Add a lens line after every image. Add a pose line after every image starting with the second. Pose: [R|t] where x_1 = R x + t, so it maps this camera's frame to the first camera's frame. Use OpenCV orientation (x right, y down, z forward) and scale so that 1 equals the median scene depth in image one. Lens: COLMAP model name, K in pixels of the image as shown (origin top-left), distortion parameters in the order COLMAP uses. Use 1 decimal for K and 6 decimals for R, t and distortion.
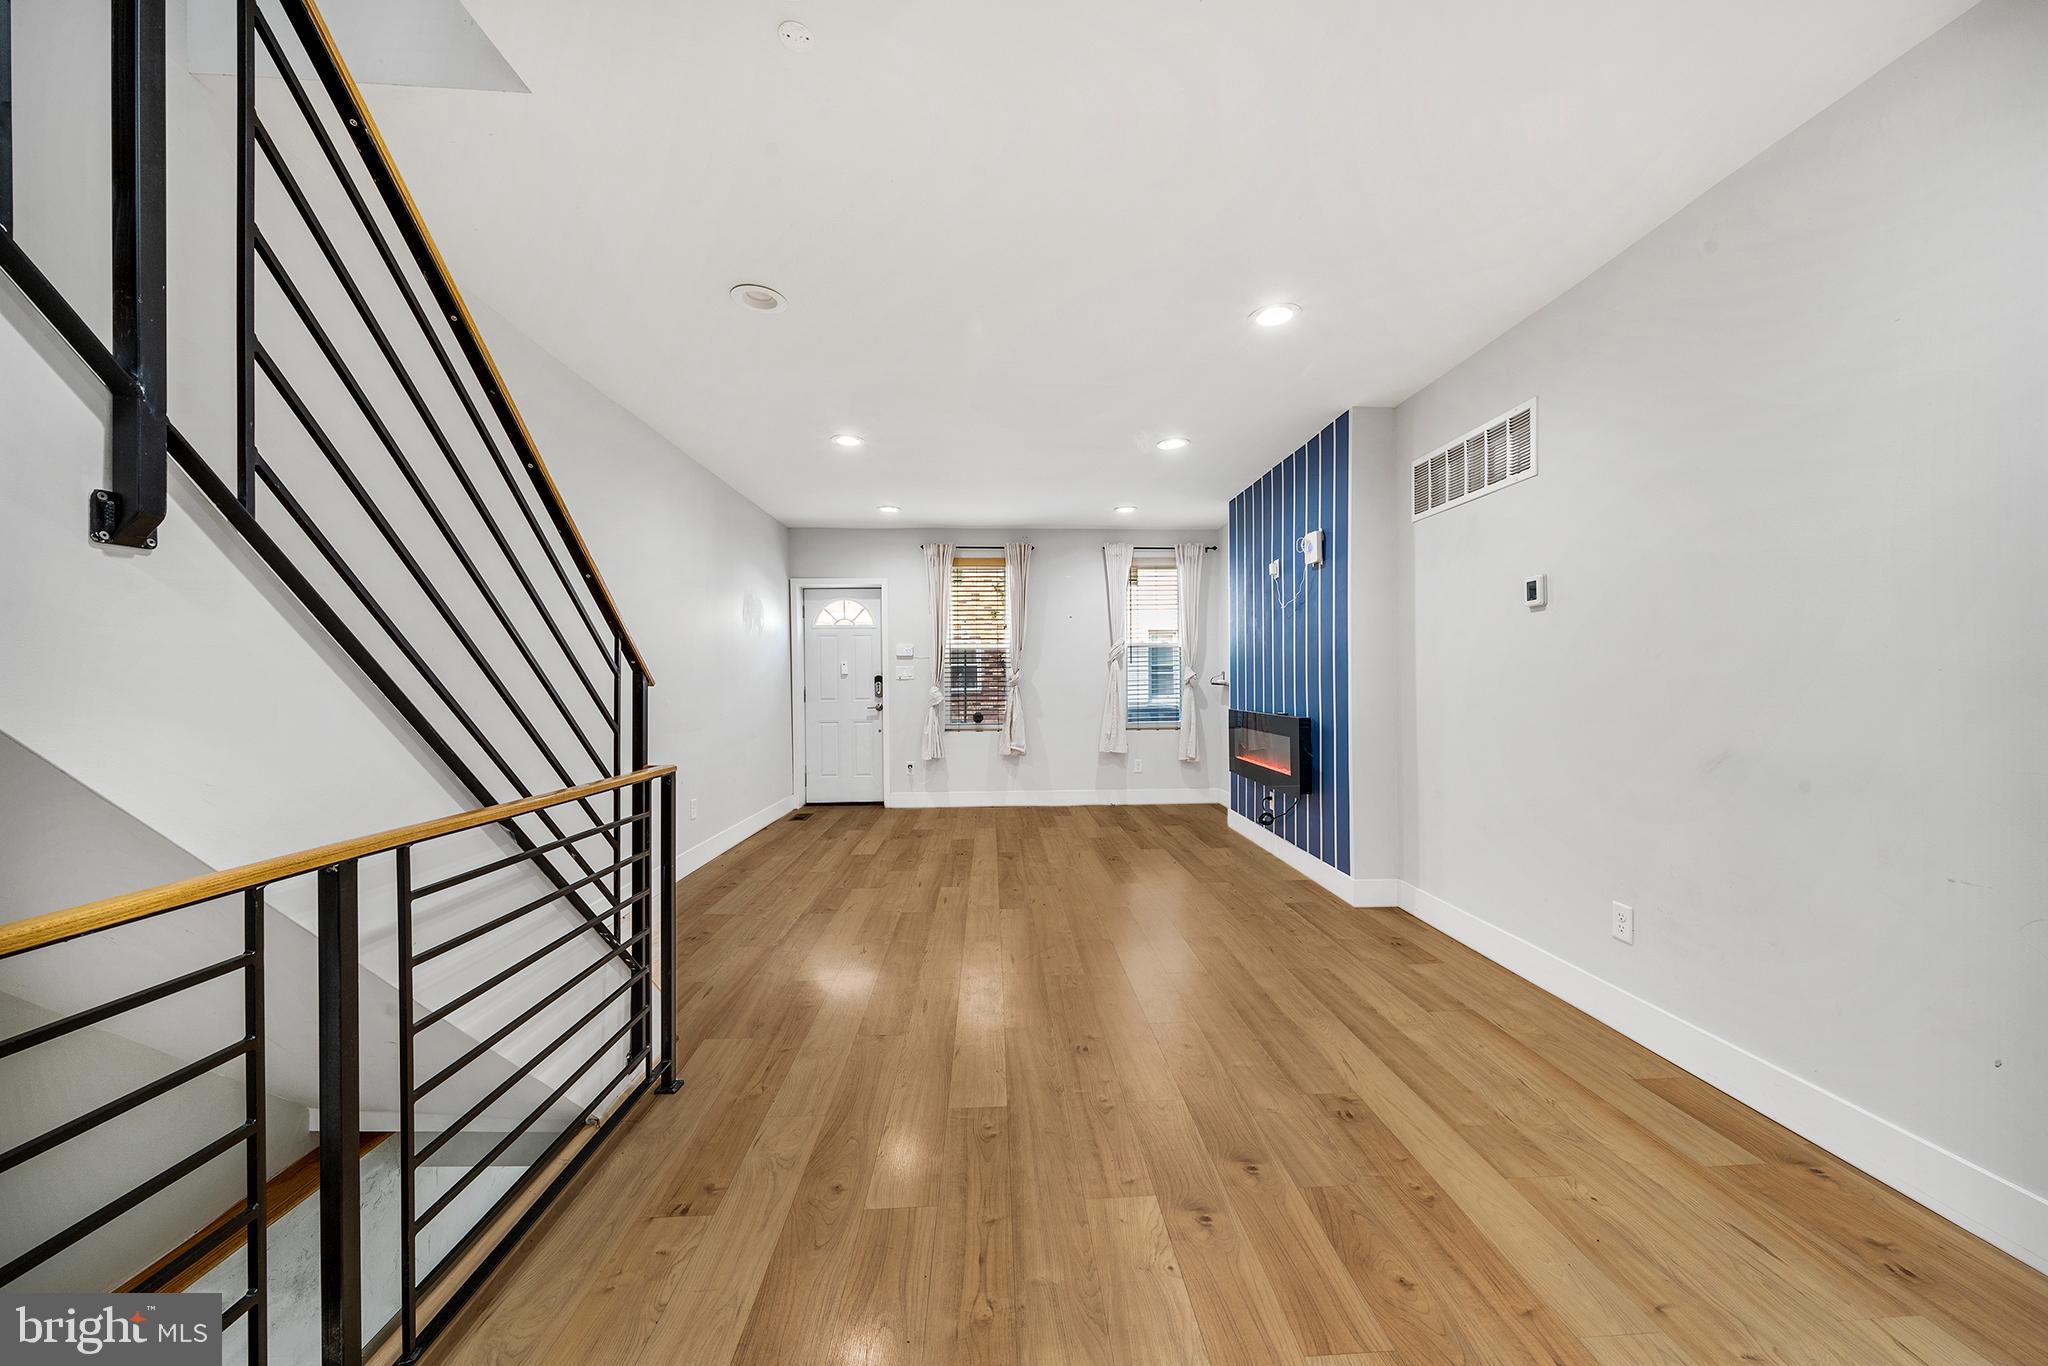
lens RADIAL K [[706.6, 0, 1022.4], [0, 706.6, 680.8], [0, 0, 1]] dist [-0.006511, -0.000242]
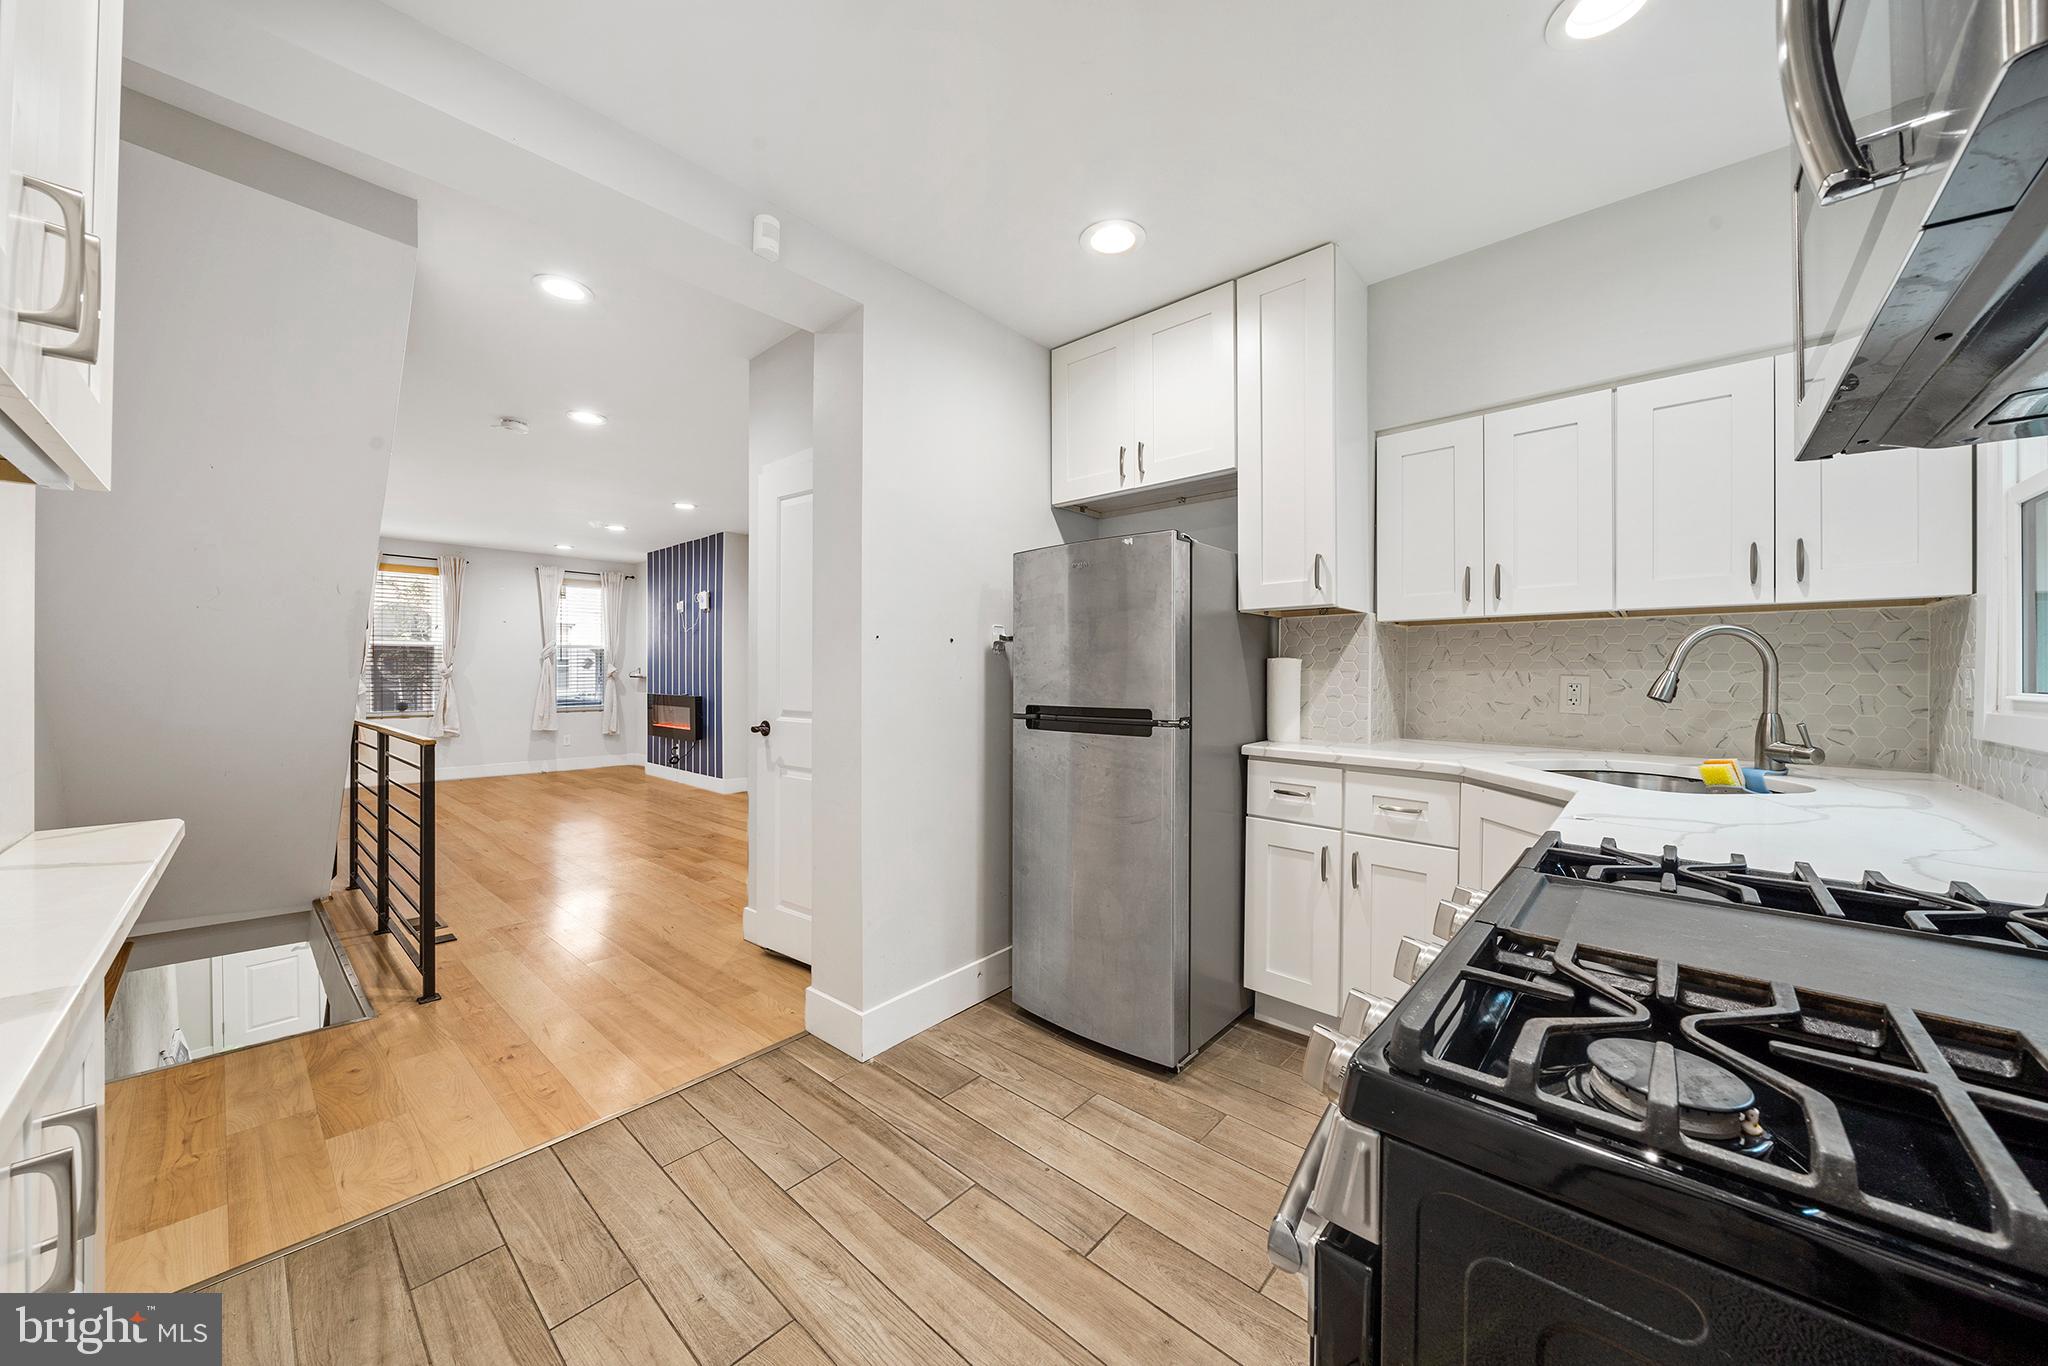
lens RADIAL K [[706.6, 0, 1031.0], [0, 706.6, 673.2], [0, 0, 1]] dist [-0.006511, -0.000242]
pose [[0.684726, 0.006467, 0.728772, -0.354971], [-0.004640, 0.999979, -0.004514, 0.000242], [-0.728786, -0.000291, 0.684742, -0.913819]]
